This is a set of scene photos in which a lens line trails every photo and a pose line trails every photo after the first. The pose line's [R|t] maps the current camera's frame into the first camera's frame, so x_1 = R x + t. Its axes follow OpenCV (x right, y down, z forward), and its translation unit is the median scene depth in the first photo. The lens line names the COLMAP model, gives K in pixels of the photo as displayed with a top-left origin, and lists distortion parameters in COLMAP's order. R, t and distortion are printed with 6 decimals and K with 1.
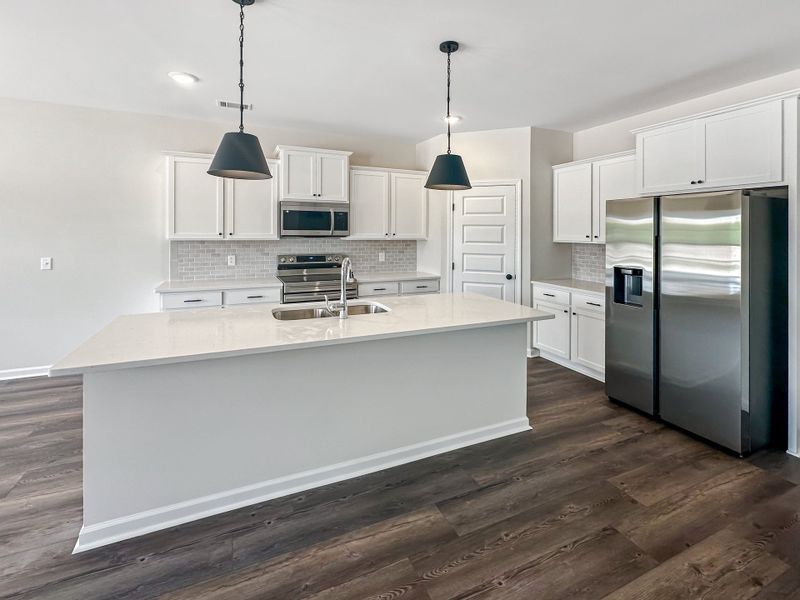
lens RADIAL K [[379.6, 0, 399.0], [0, 379.6, 286.9], [0, 0, 1]] dist [0.000272, -0.000150]
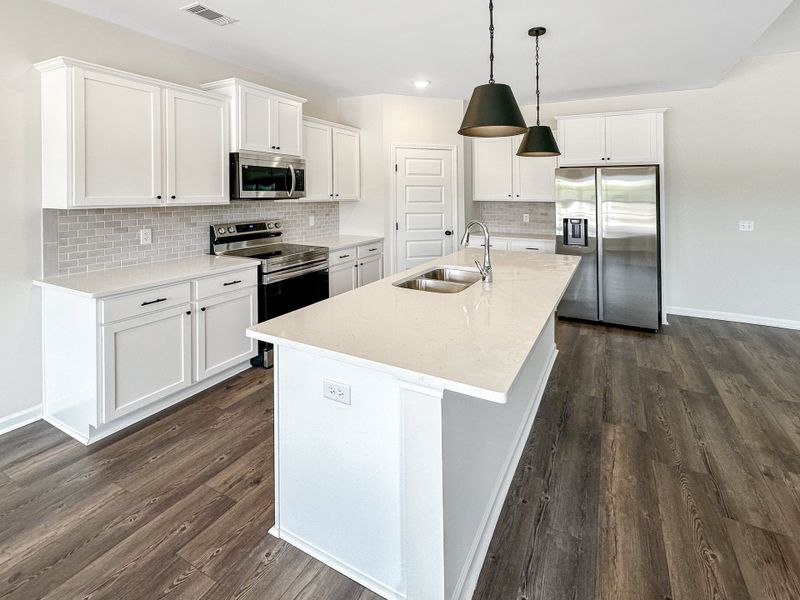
lens RADIAL K [[392.2, 0, 401.6], [0, 392.2, 245.2], [0, 0, 1]] dist [-0.001706, -0.000177]
pose [[0.787219, -0.086550, 0.610569, -0.519767], [0.090685, 0.995585, 0.024205, -0.031074], [-0.609969, 0.036315, 0.791593, 0.184089]]
